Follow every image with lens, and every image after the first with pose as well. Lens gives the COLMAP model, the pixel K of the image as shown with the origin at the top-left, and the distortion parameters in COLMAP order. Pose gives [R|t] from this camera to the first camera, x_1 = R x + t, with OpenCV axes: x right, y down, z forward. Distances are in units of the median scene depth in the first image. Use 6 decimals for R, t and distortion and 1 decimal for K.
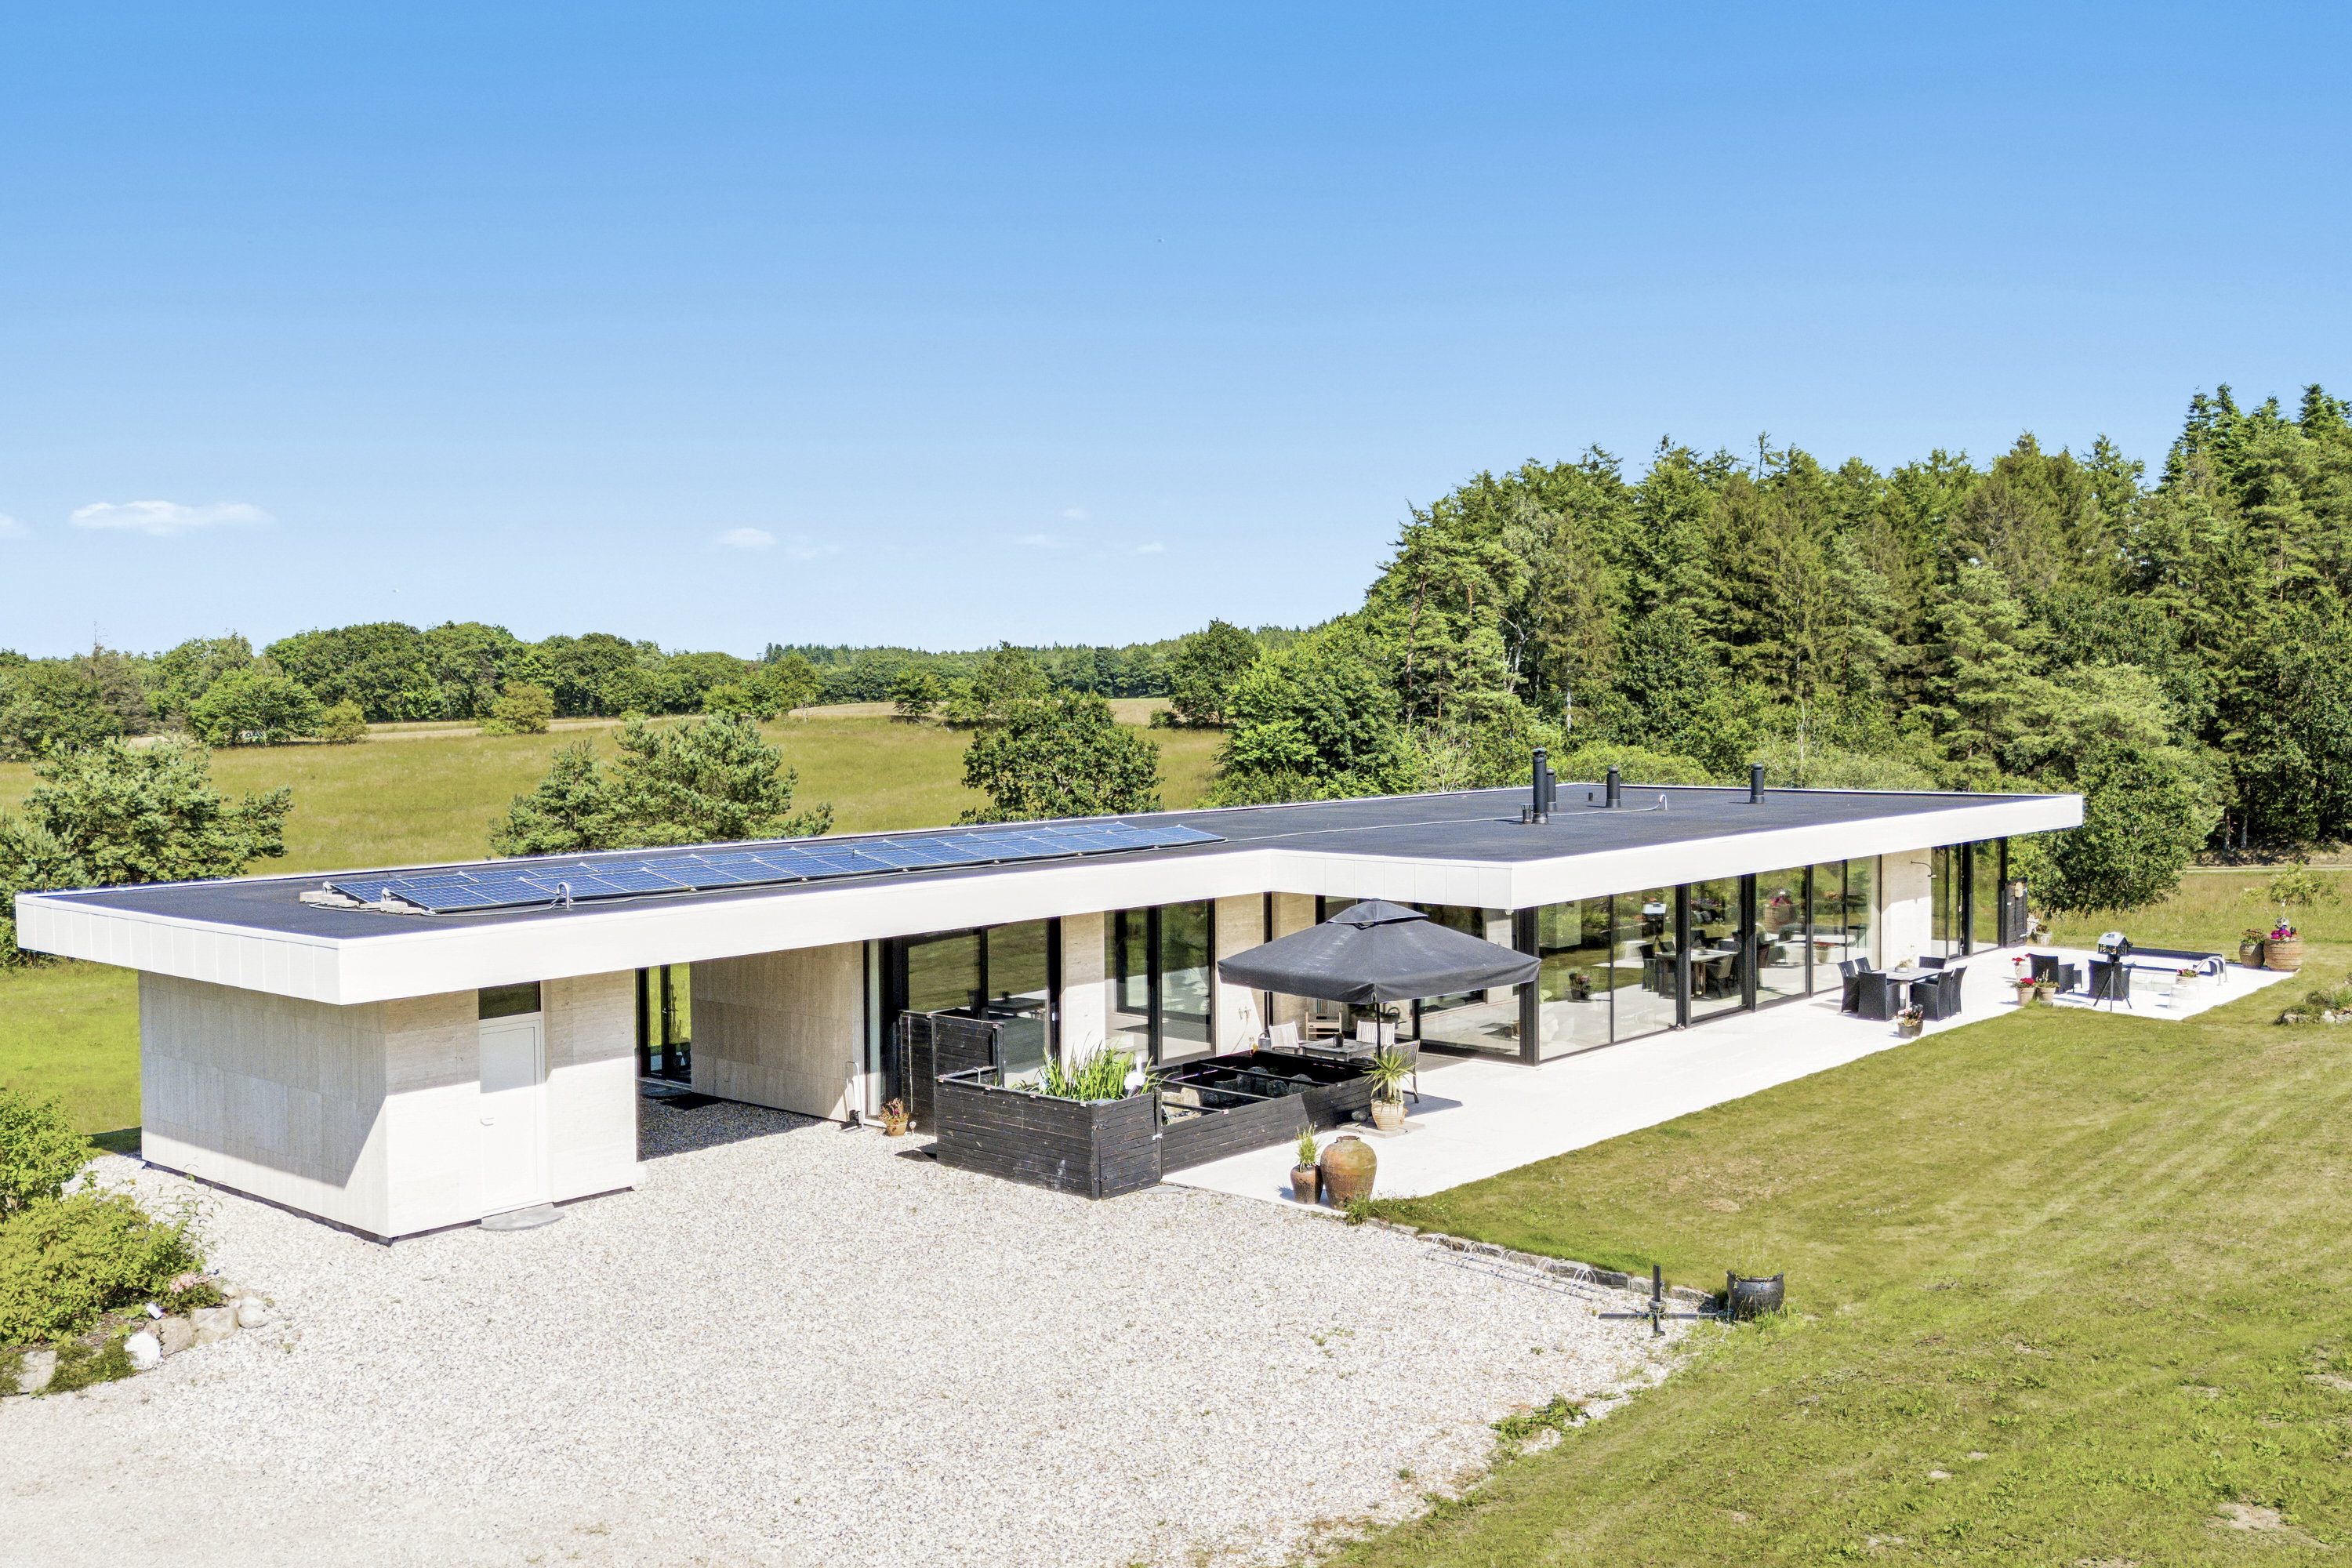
lens RADIAL K [[2070.5, 0, 1185.3], [0, 2070.5, 716.6], [0, 0, 1]] dist [0.168382, -0.264539]
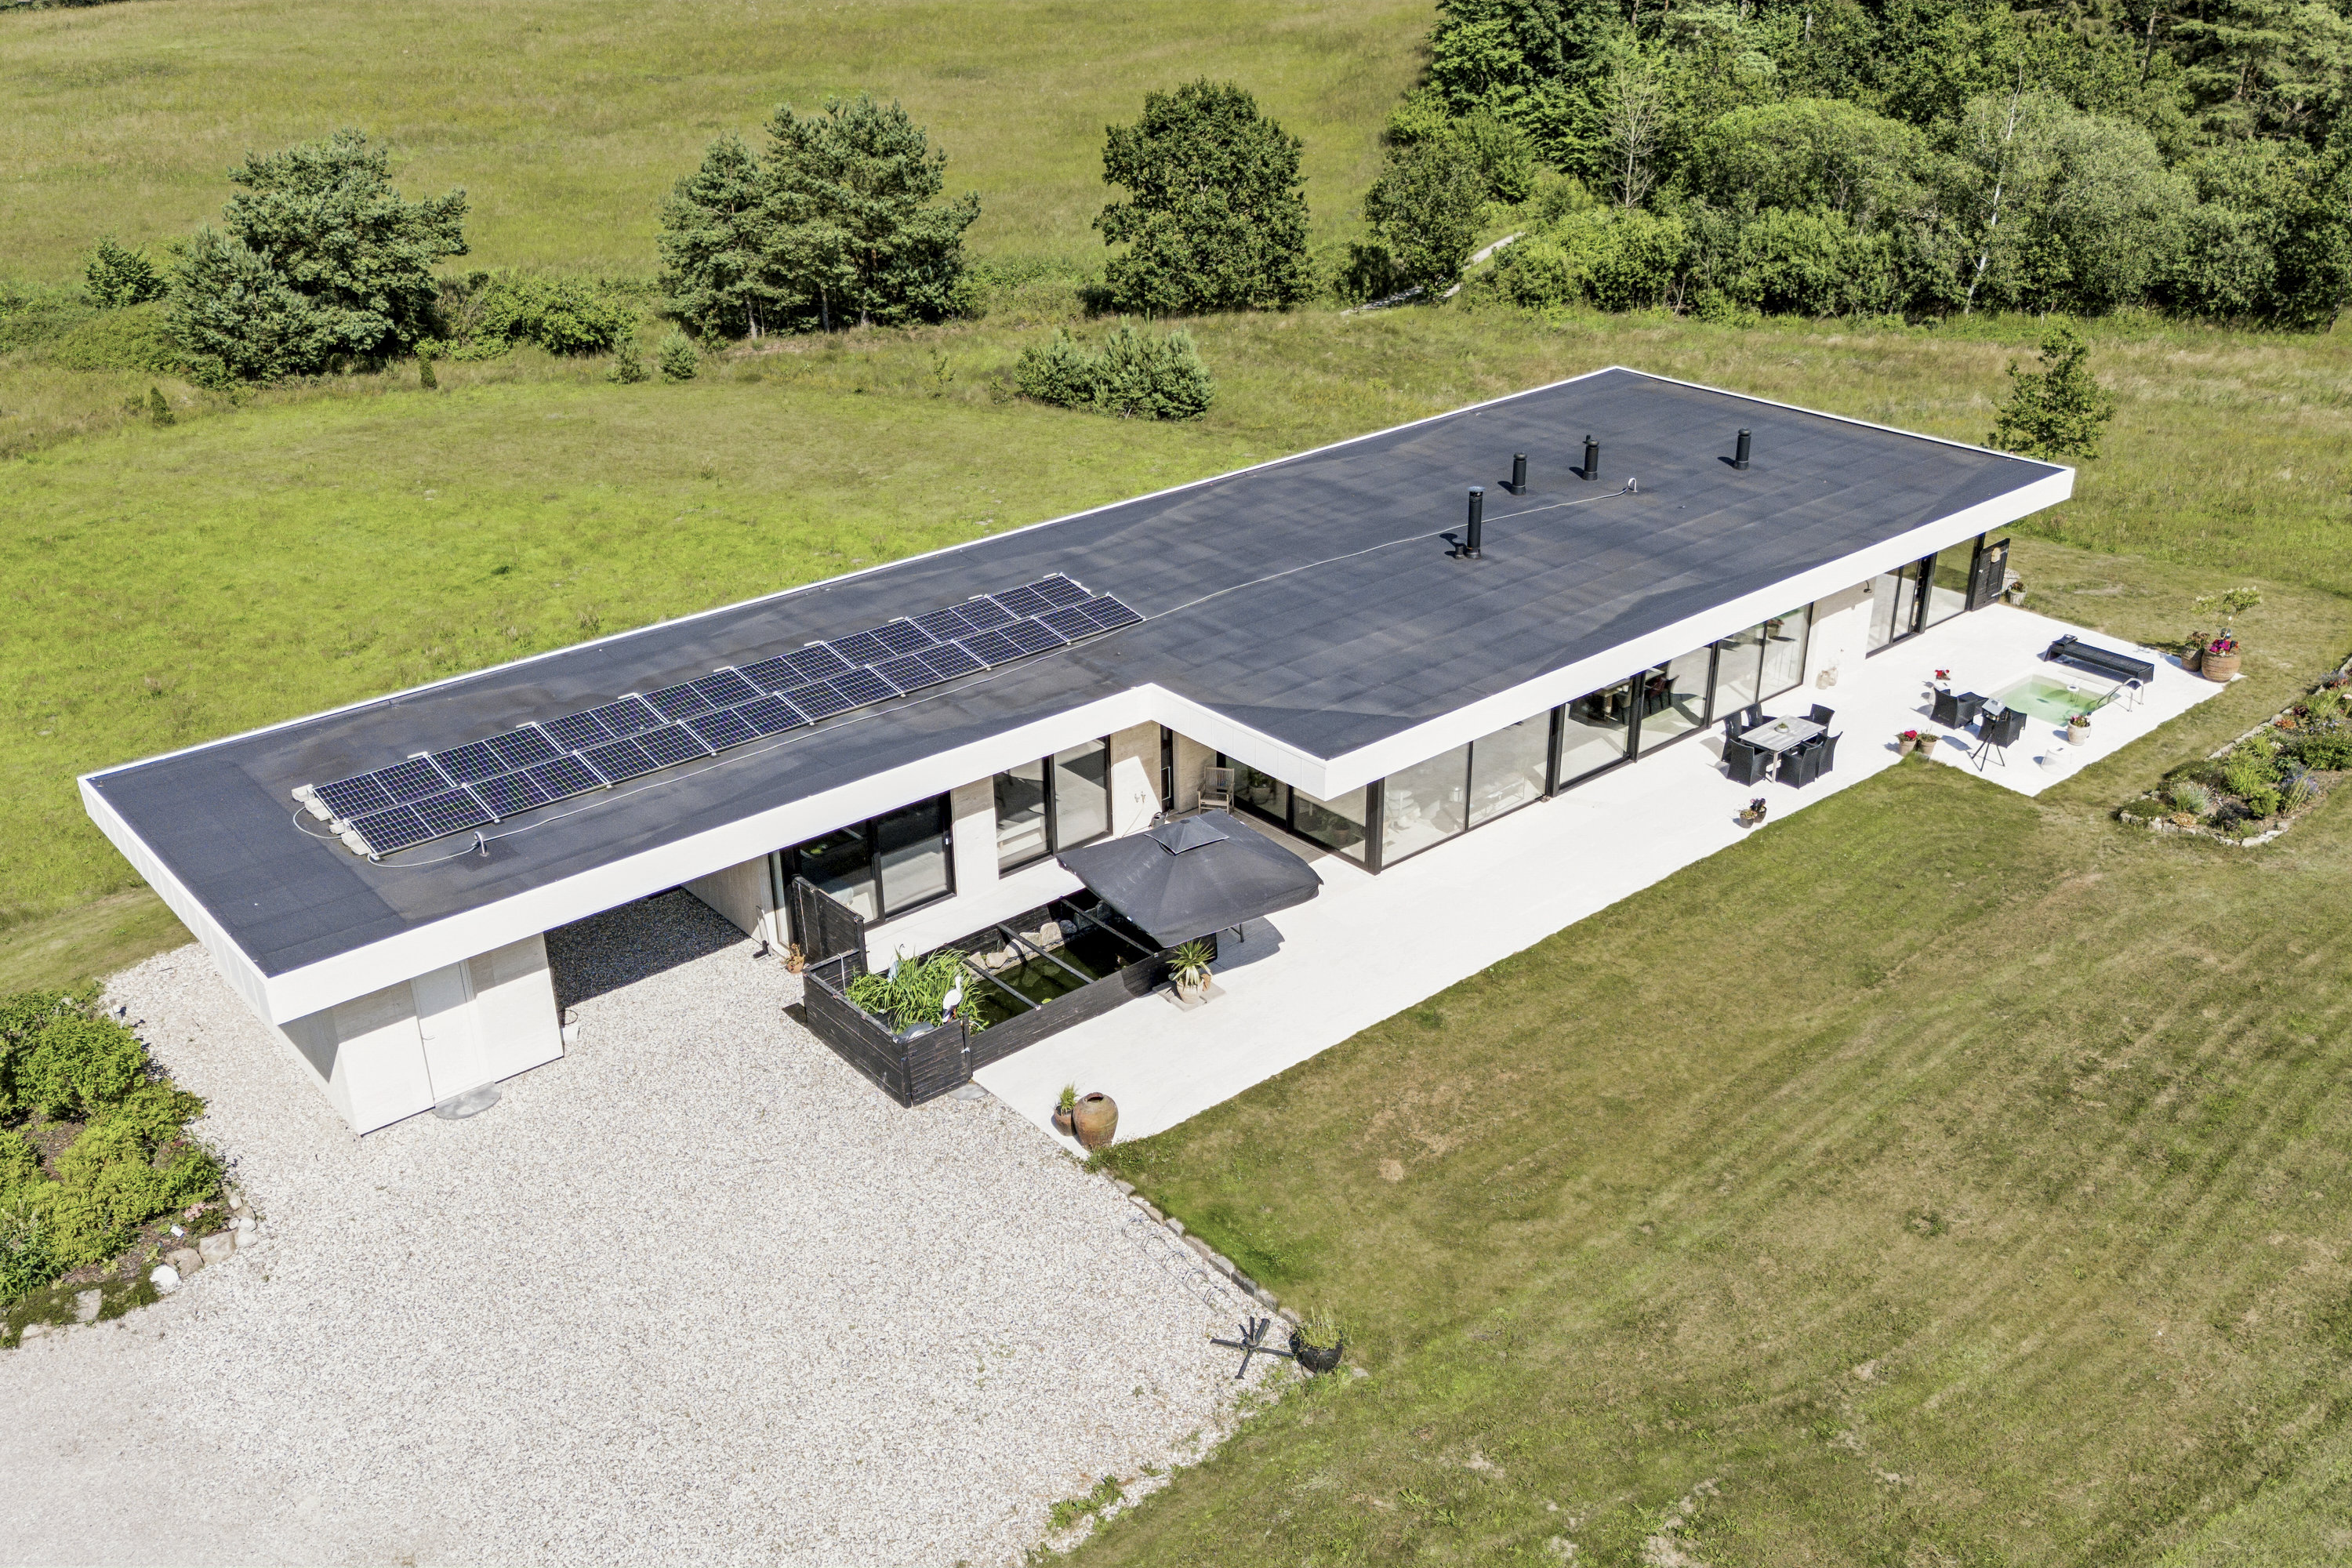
lens RADIAL K [[2070.5, 0, 1185.3], [0, 2070.5, 716.6], [0, 0, 1]] dist [0.168382, -0.264539]
pose [[0.989863, 0.054316, -0.131229, 0.088894], [0.003384, 0.914699, 0.404121, -0.159004], [0.141986, -0.400468, 0.905243, -0.005320]]
